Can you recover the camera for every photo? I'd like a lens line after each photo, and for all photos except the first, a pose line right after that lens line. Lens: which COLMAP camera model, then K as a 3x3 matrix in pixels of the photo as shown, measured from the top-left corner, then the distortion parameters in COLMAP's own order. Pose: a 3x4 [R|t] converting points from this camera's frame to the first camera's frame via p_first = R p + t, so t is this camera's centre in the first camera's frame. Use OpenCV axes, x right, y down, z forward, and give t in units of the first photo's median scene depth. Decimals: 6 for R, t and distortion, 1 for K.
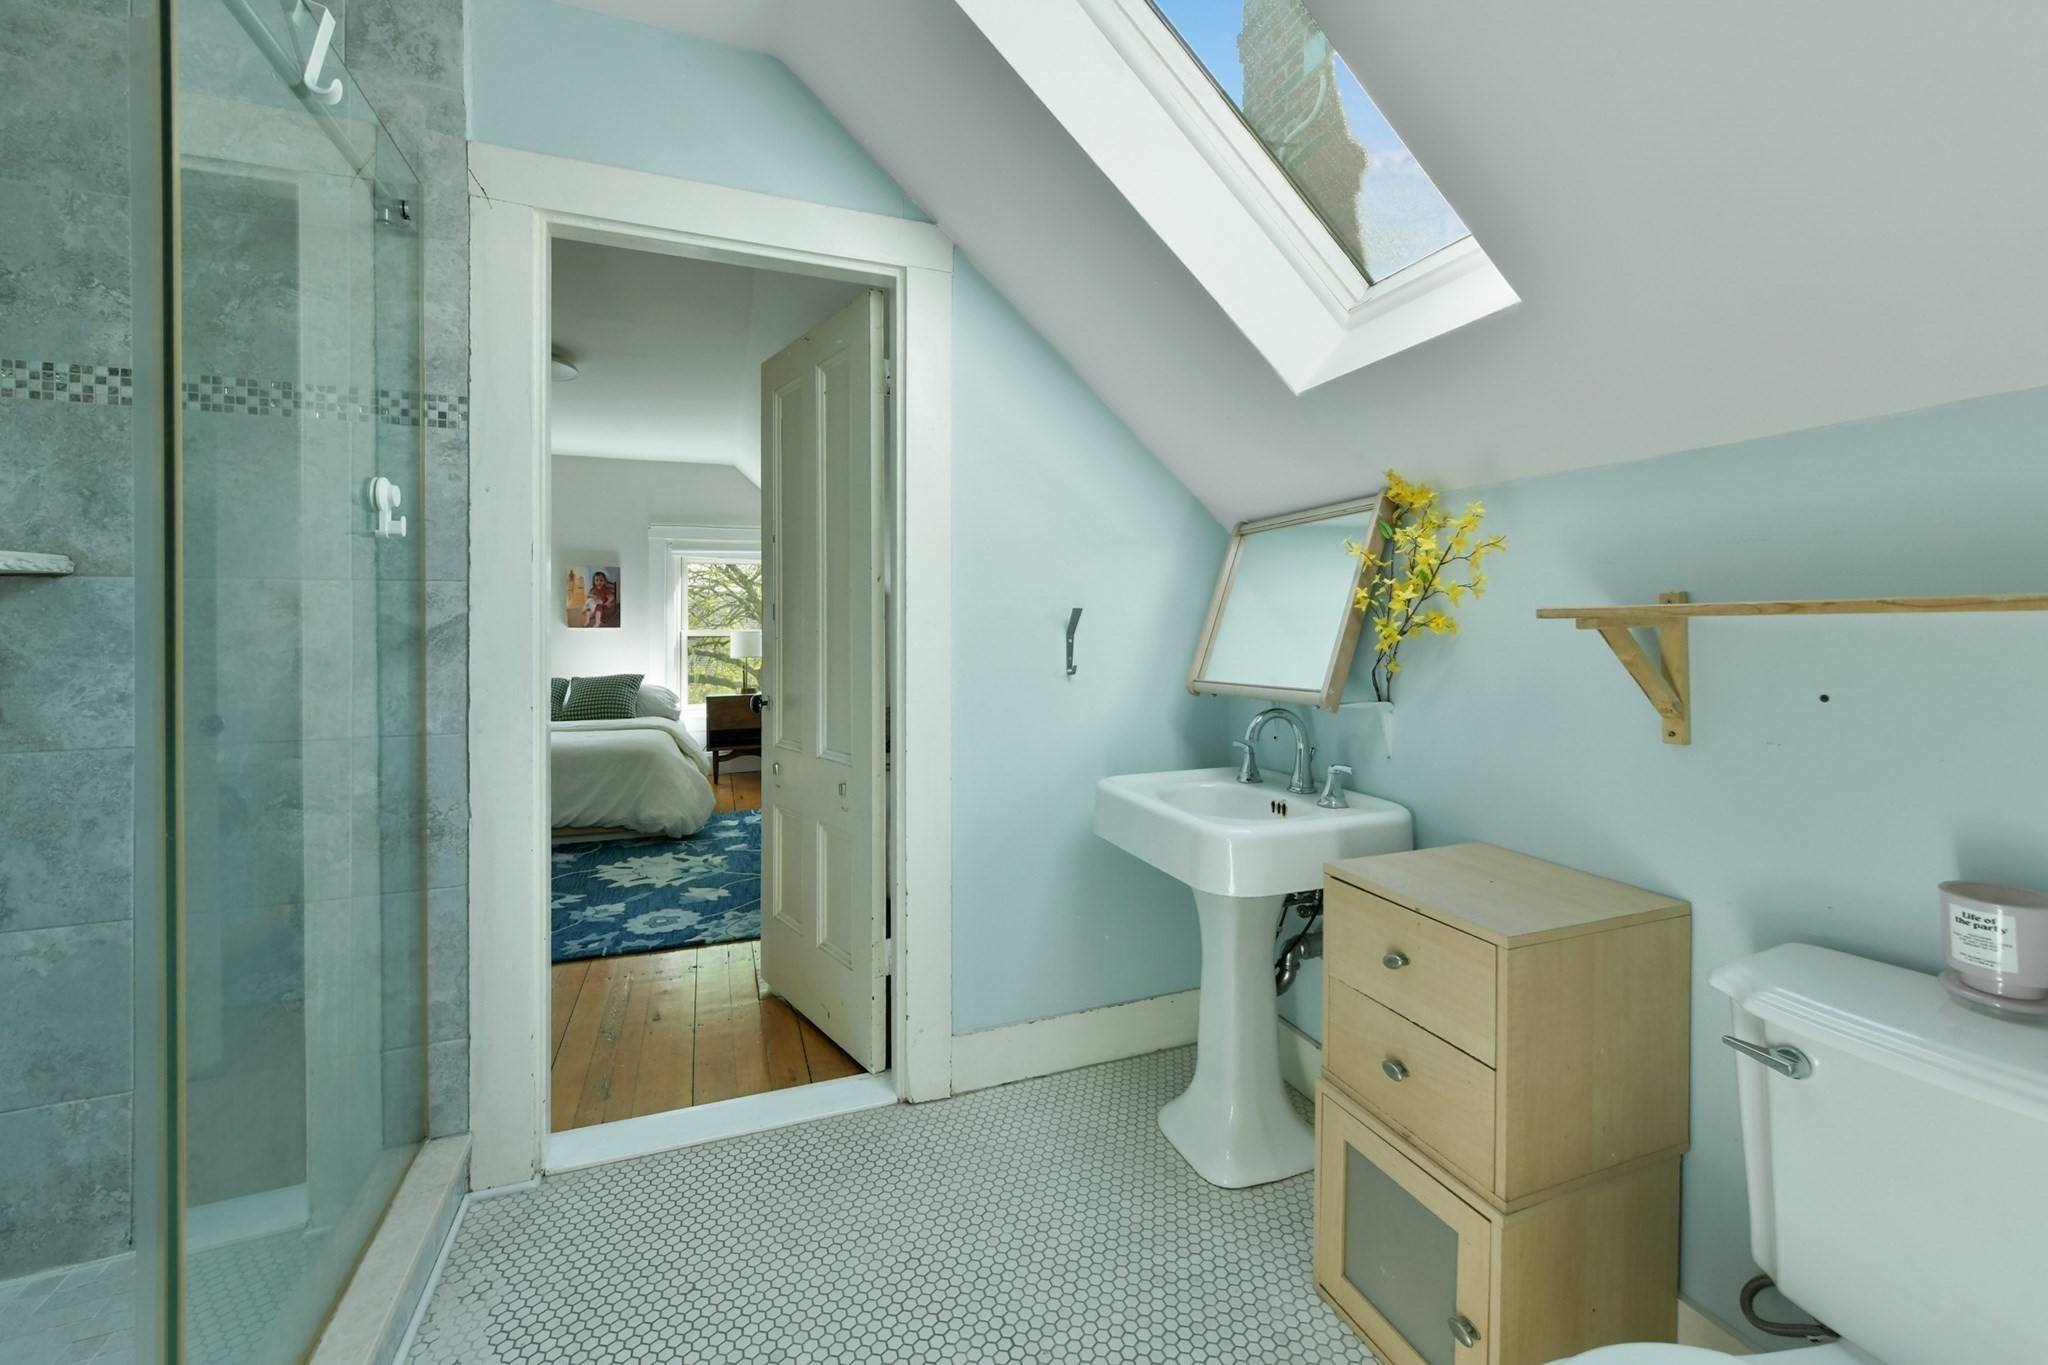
lens RADIAL K [[830.7, 0, 1024.0], [0, 830.7, 682.5], [0, 0, 1]] dist [0.000076, -0.000052]
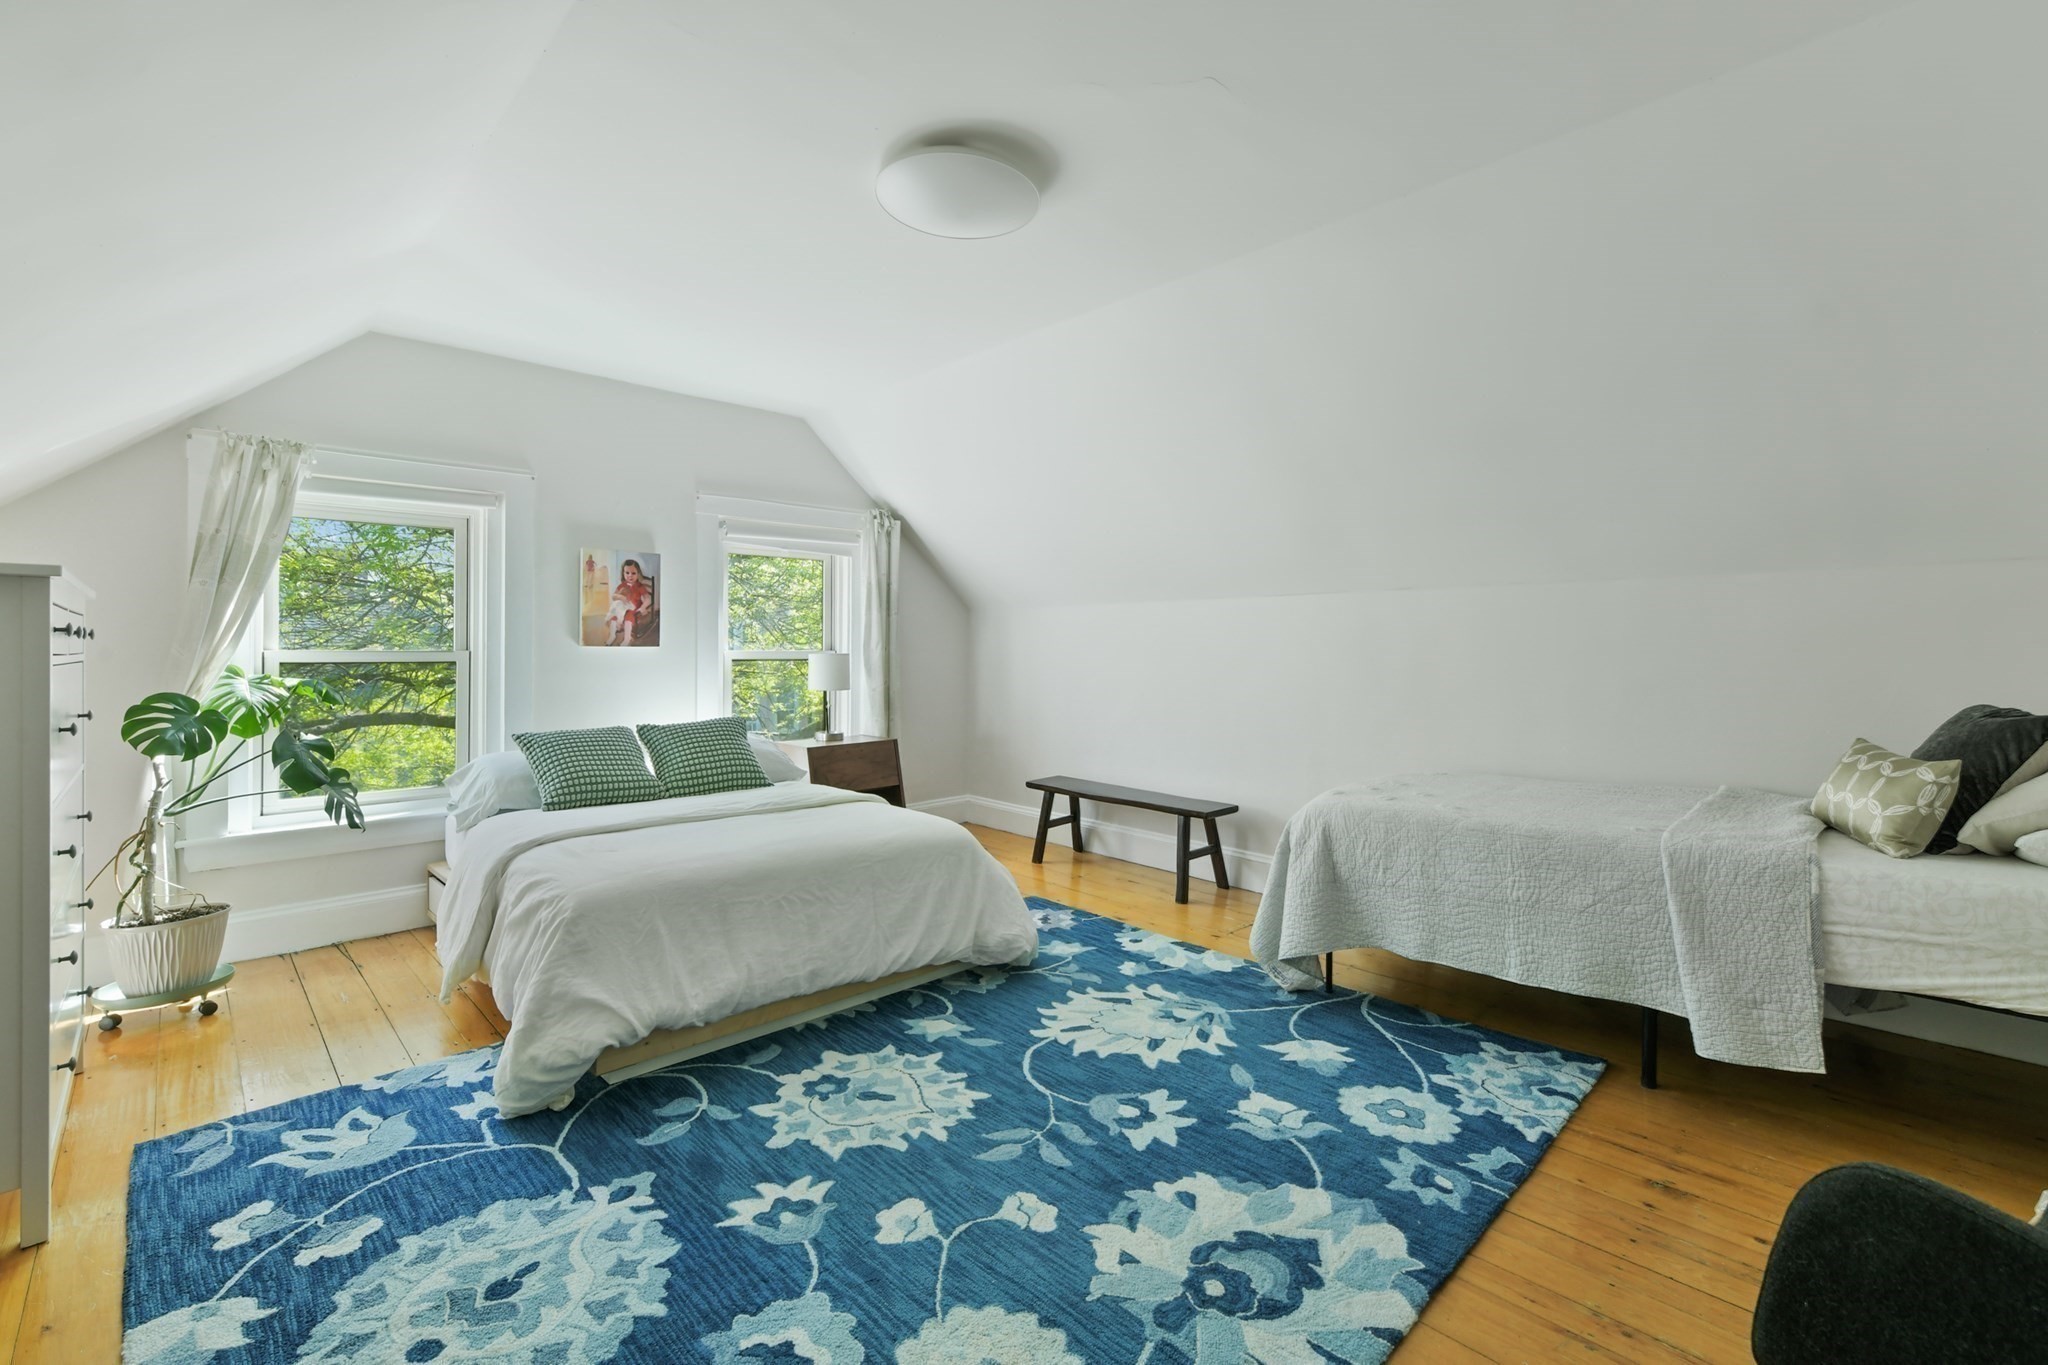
lens RADIAL K [[866.8, 0, 1024.0], [0, 866.8, 682.5], [0, 0, 1]] dist [-0.000760, -0.000120]
pose [[0.914724, -0.005672, 0.404039, -0.933778], [0.016253, 0.999609, -0.022761, -0.032066], [-0.403752, 0.027387, 0.914458, 0.481325]]
